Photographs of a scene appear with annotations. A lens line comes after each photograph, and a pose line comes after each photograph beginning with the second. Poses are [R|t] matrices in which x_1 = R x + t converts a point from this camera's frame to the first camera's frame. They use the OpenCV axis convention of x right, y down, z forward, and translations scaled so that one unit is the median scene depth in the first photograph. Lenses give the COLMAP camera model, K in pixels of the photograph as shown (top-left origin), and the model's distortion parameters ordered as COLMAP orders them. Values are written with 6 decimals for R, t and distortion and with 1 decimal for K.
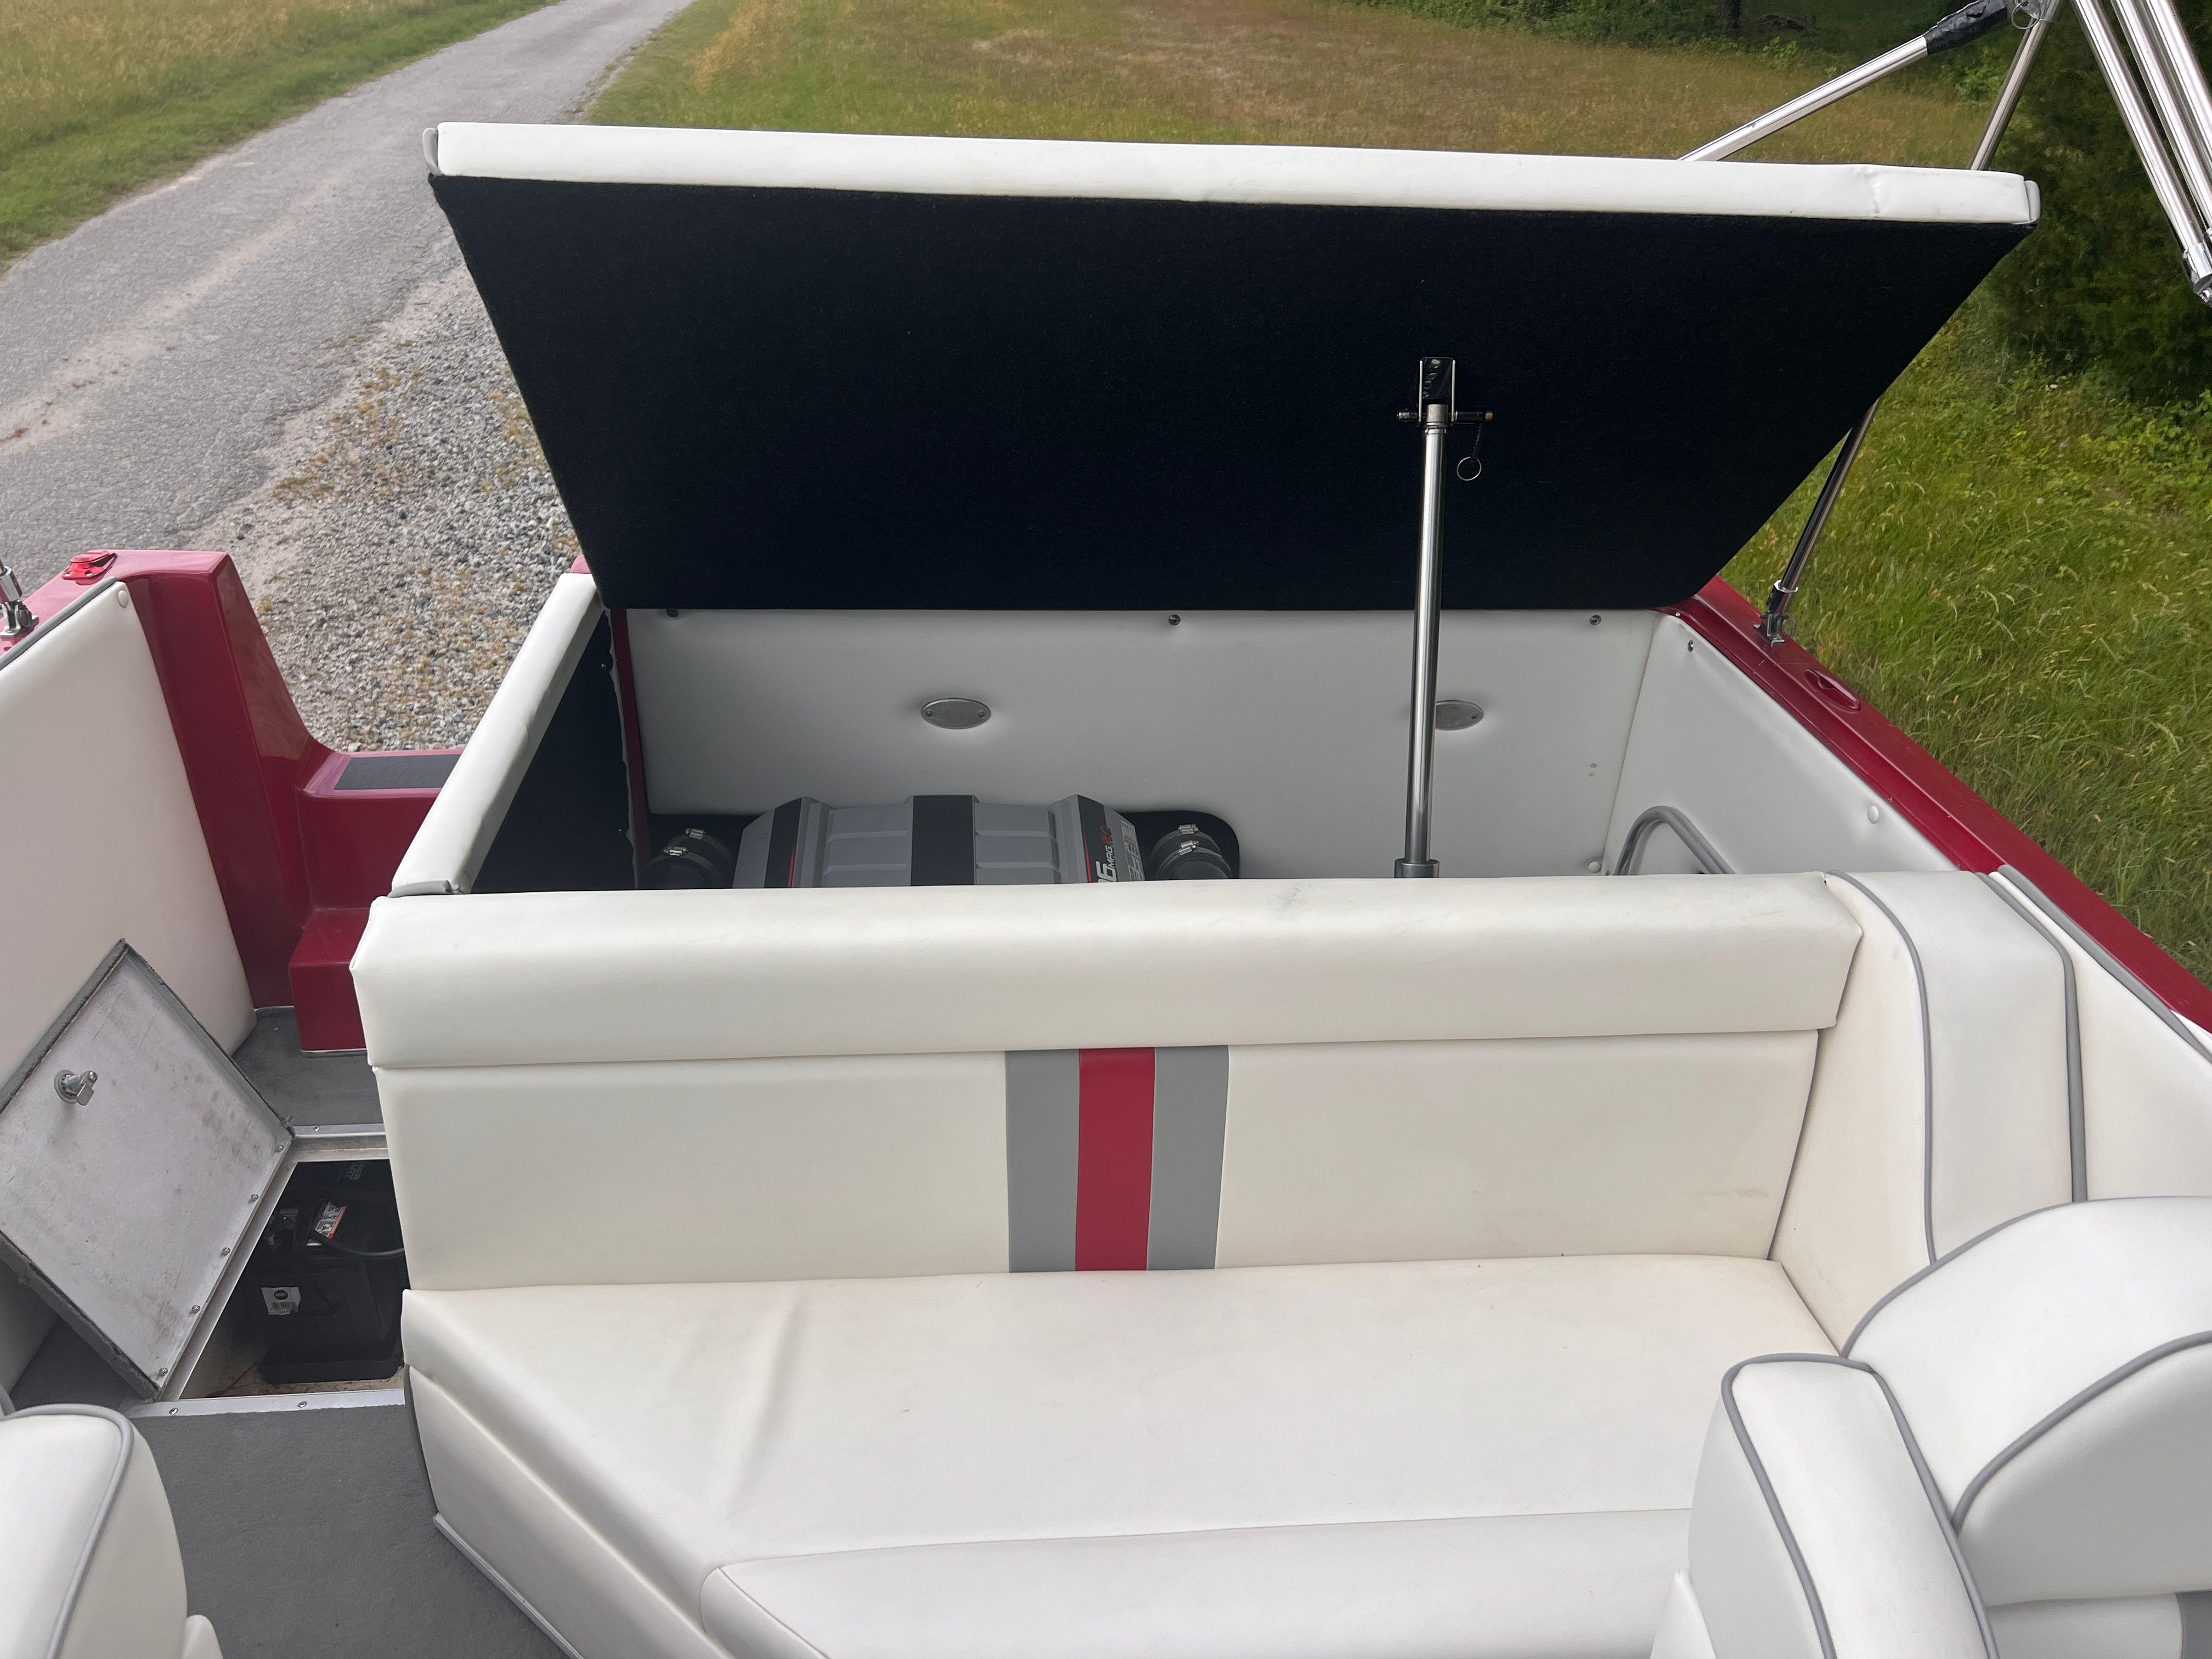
lens RADIAL K [[1588.8, 0, 1106.0], [0, 1588.8, 829.5], [0, 0, 1]] dist [0.056741, -0.067231]
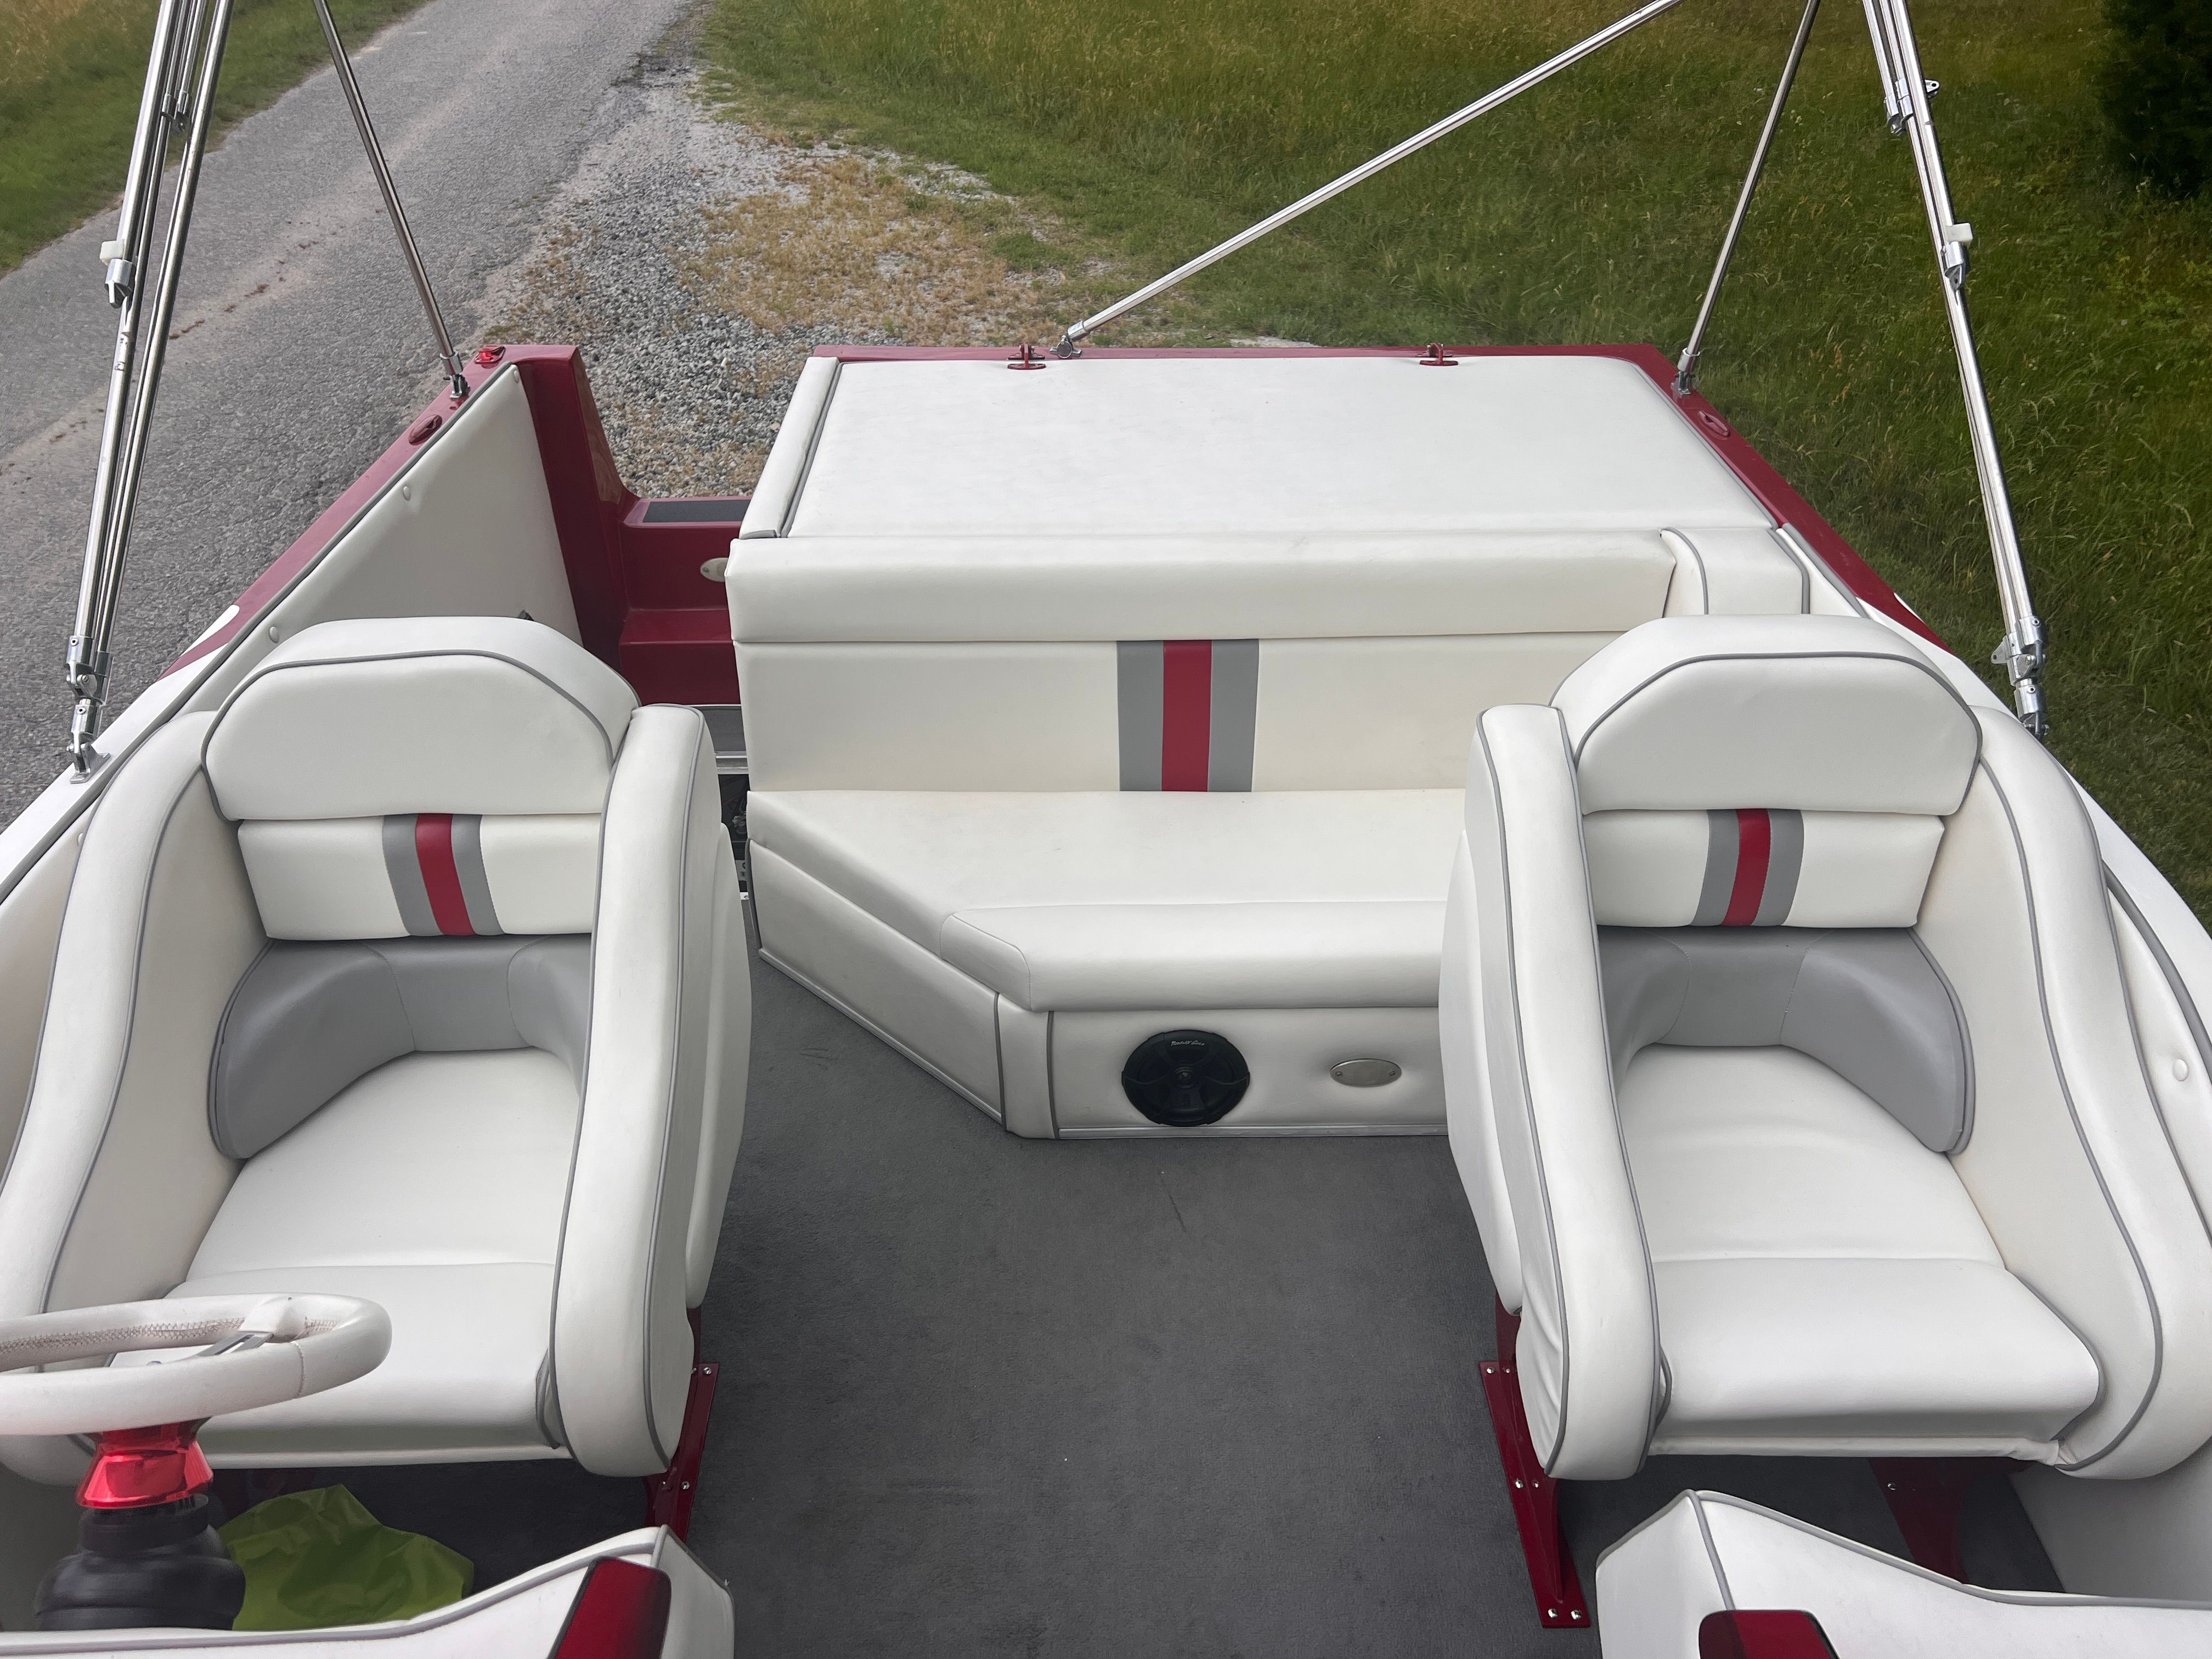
lens RADIAL K [[1641.9, 0, 1106.0], [0, 1641.9, 829.5], [0, 0, 1]] dist [0.042527, -0.045712]
pose [[0.996862, 0.008402, -0.078712, 0.012925], [-0.002630, 0.997318, 0.073149, 0.047840], [0.079115, -0.072713, 0.994210, -0.147187]]
